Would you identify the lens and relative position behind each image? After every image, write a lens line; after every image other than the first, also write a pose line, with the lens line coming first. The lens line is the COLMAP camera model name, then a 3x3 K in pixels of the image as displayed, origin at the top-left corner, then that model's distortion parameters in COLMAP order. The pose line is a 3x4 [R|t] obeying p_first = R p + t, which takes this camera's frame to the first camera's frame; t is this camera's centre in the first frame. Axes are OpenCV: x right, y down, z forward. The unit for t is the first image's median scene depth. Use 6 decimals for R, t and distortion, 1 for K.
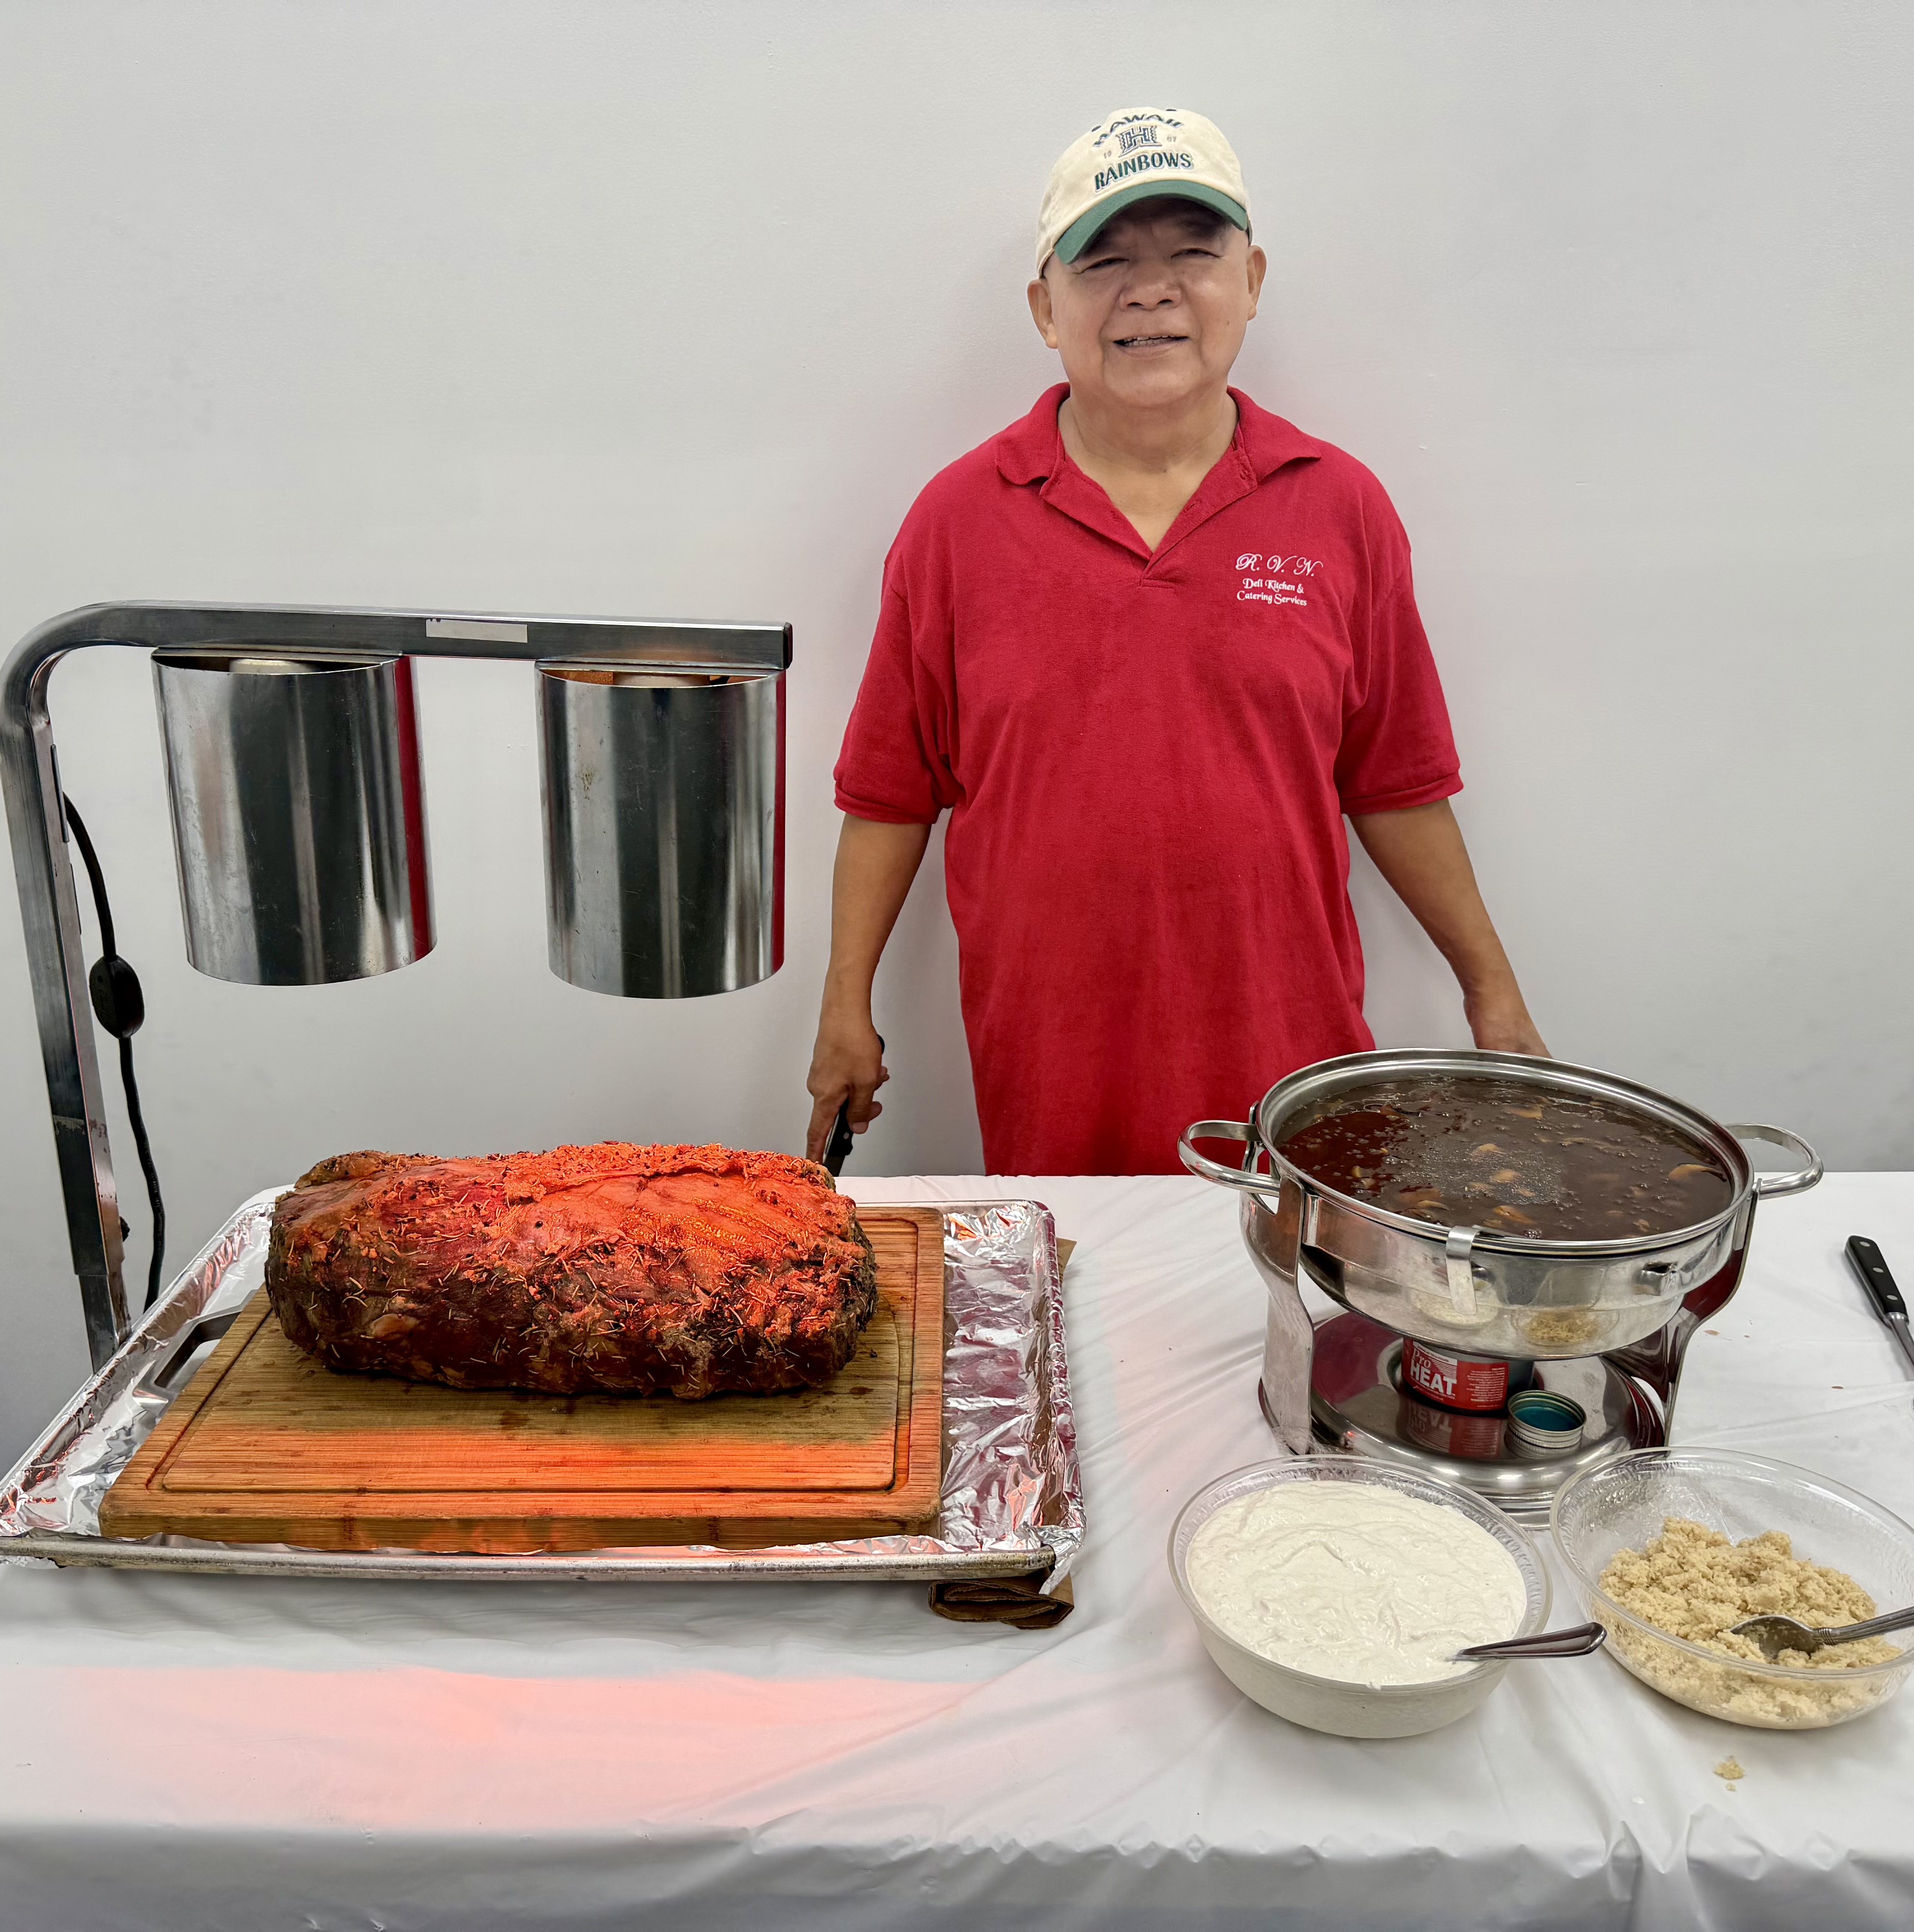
lens RADIAL K [[1838.4, 0, 883.2], [0, 1838.4, 964.3], [0, 0, 1]] dist [0.177839, -0.310899]
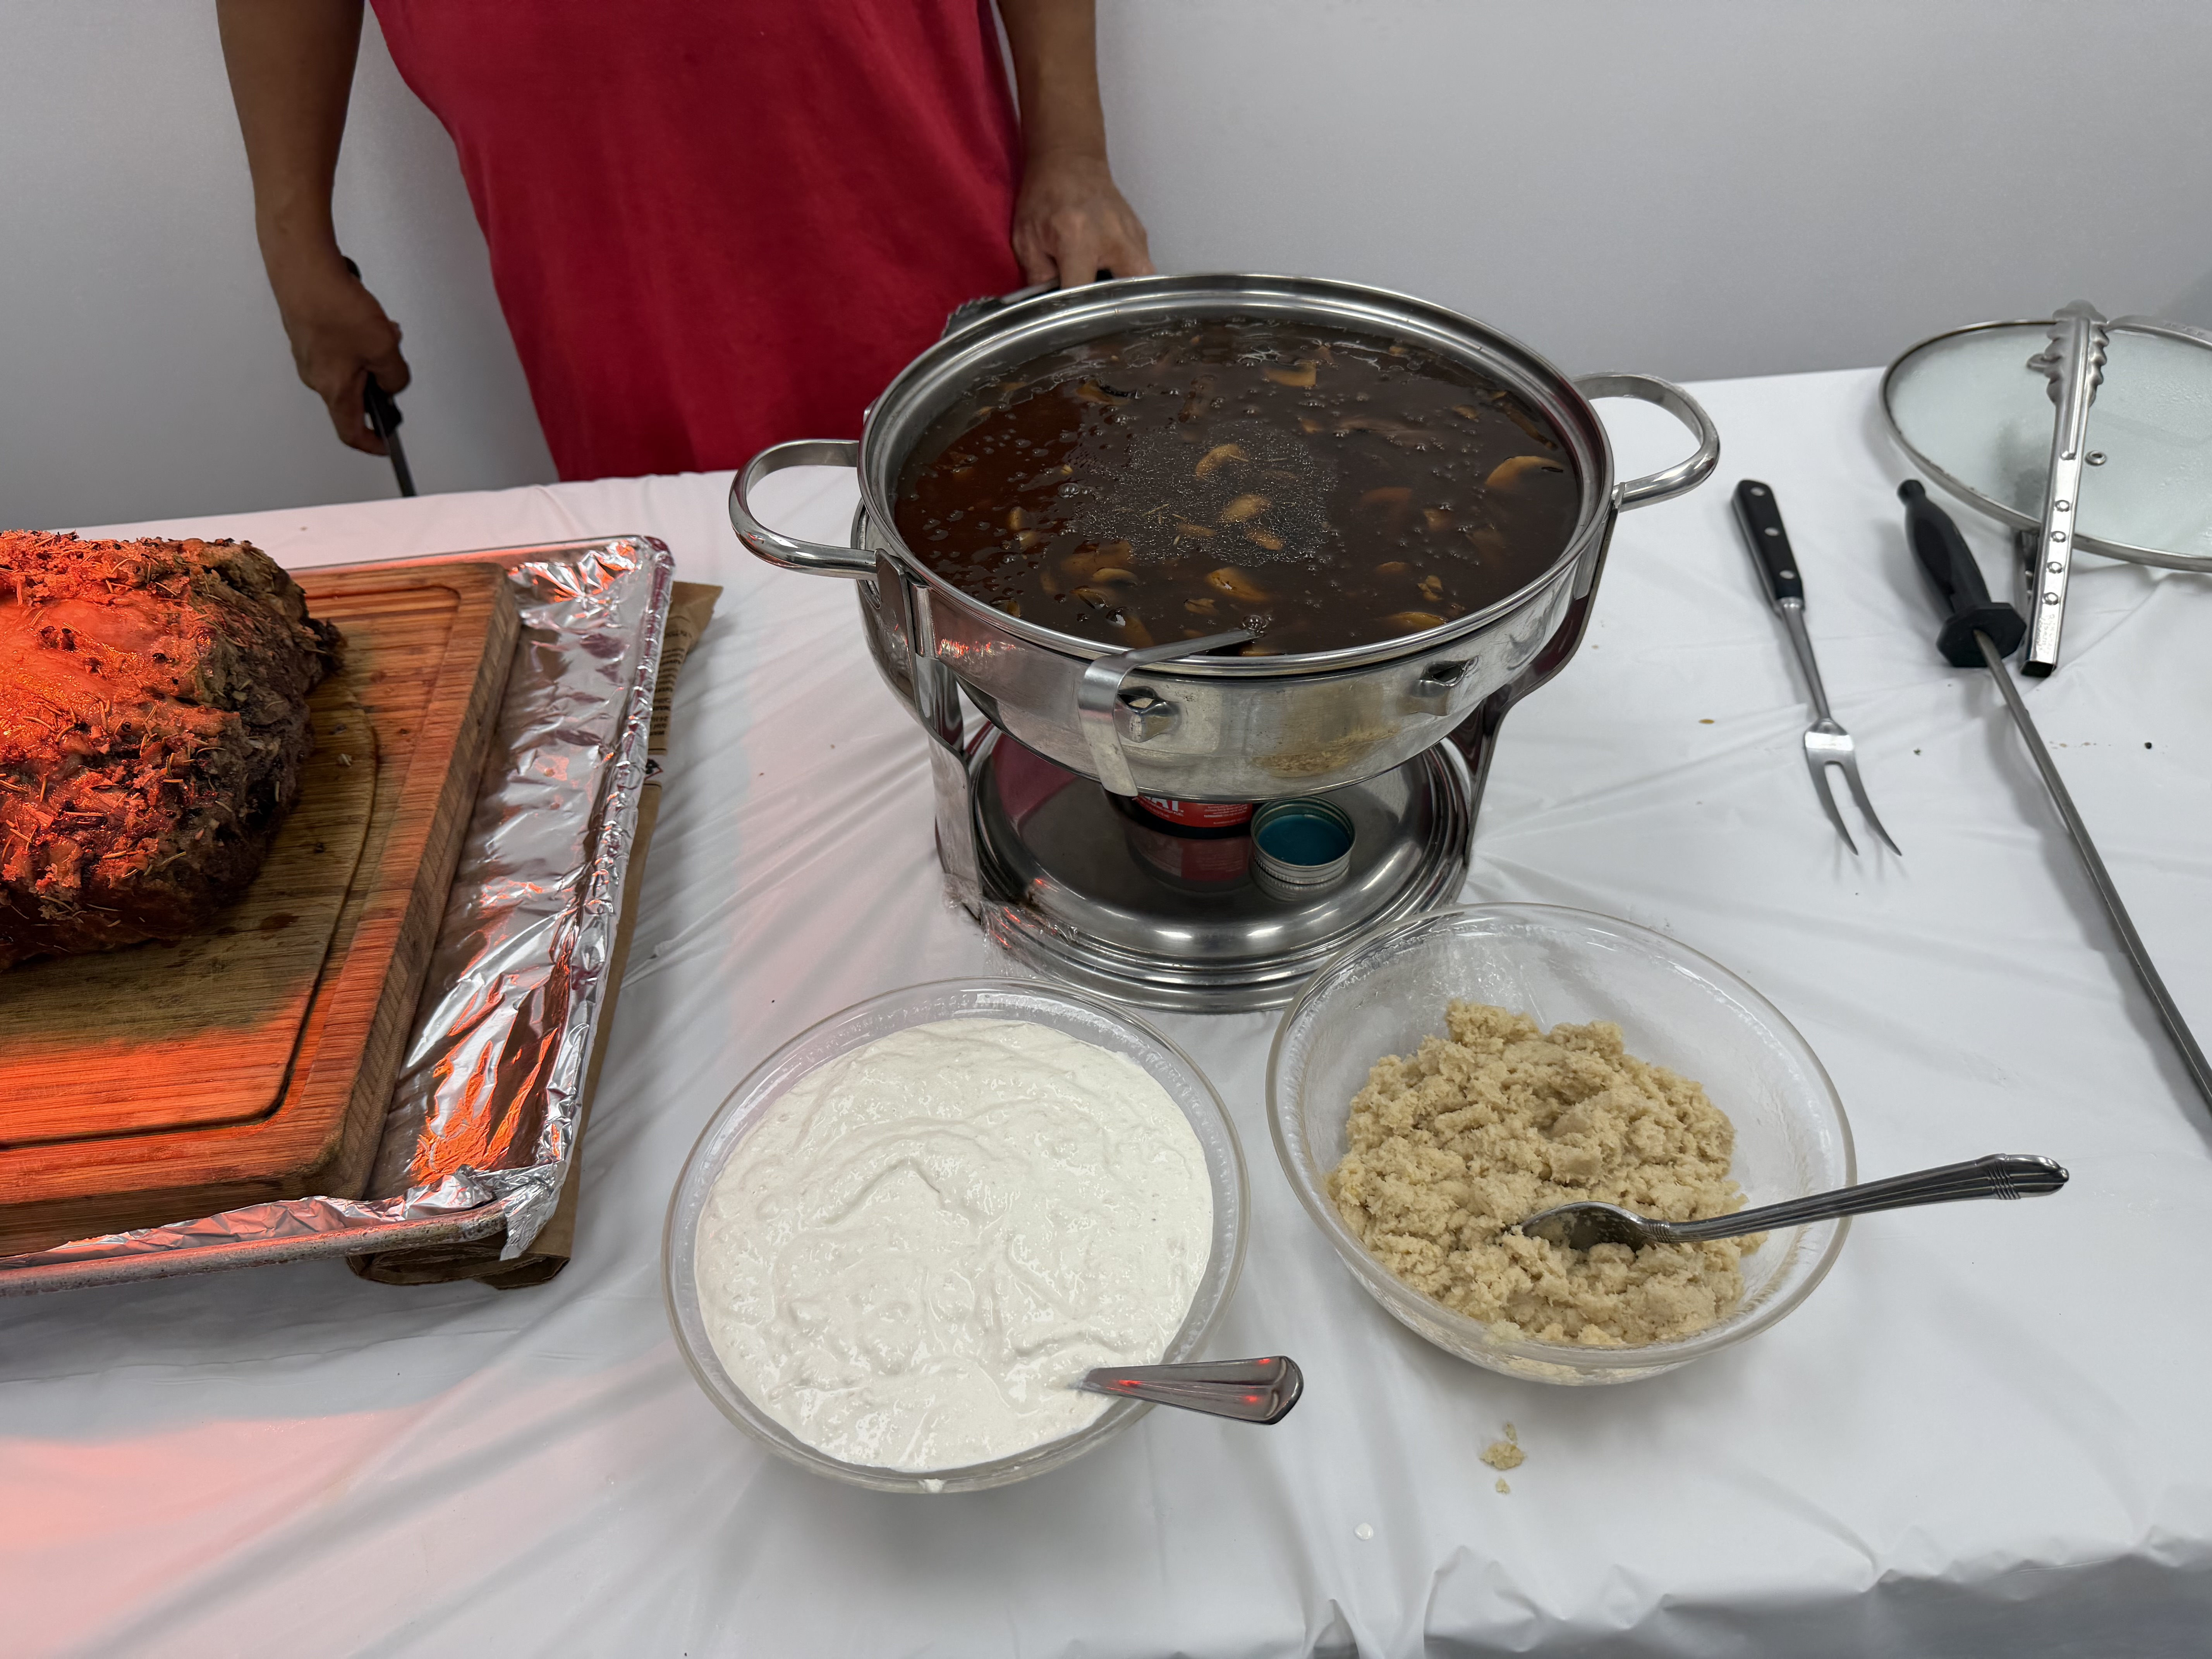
lens RADIAL K [[1597.7, 0, 1103.3], [0, 1597.7, 822.6], [0, 0, 1]] dist [0.092555, -0.163639]
pose [[0.989615, -0.108972, 0.093738, 0.226400], [0.061982, 0.911890, 0.405728, -0.011229], [-0.129692, -0.395705, 0.909174, 0.476075]]
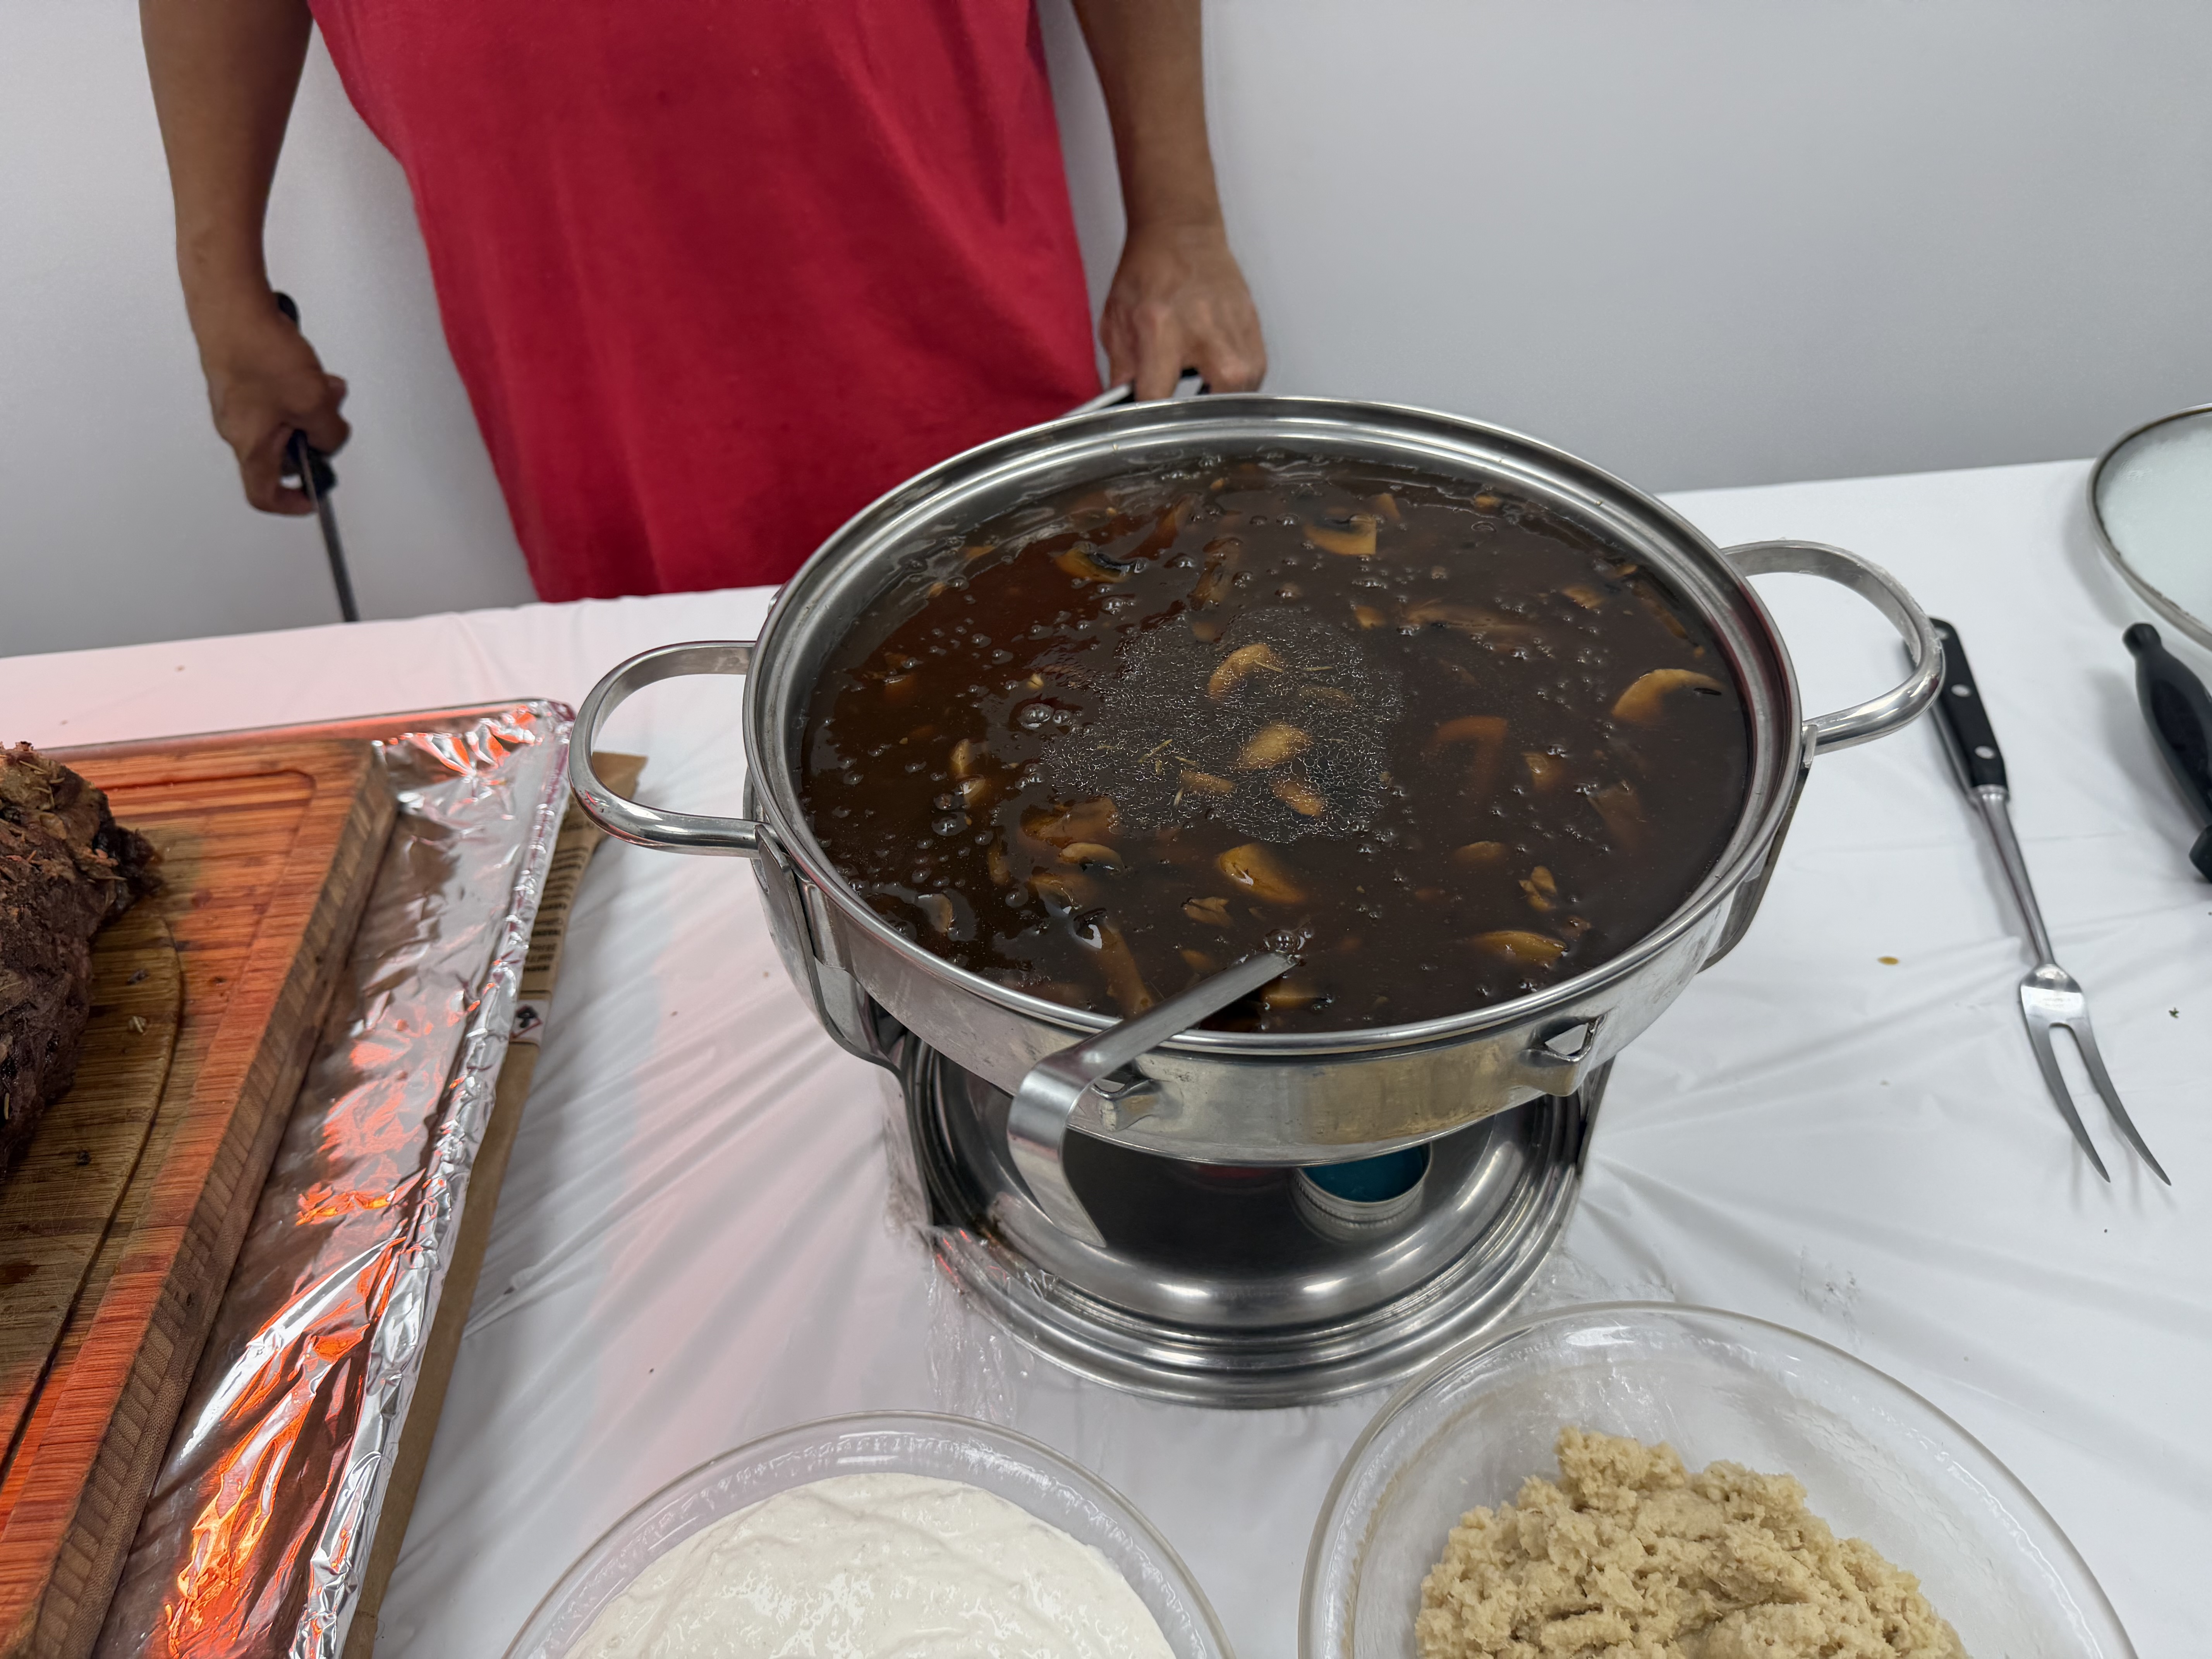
lens RADIAL K [[1617.2, 0, 1106.0], [0, 1617.2, 829.5], [0, 0, 1]] dist [0.000195, -0.004690]
pose [[0.992774, -0.108539, 0.051185, 0.272977], [0.078390, 0.909514, 0.408214, -0.030399], [-0.090861, -0.401251, 0.911450, 0.642200]]
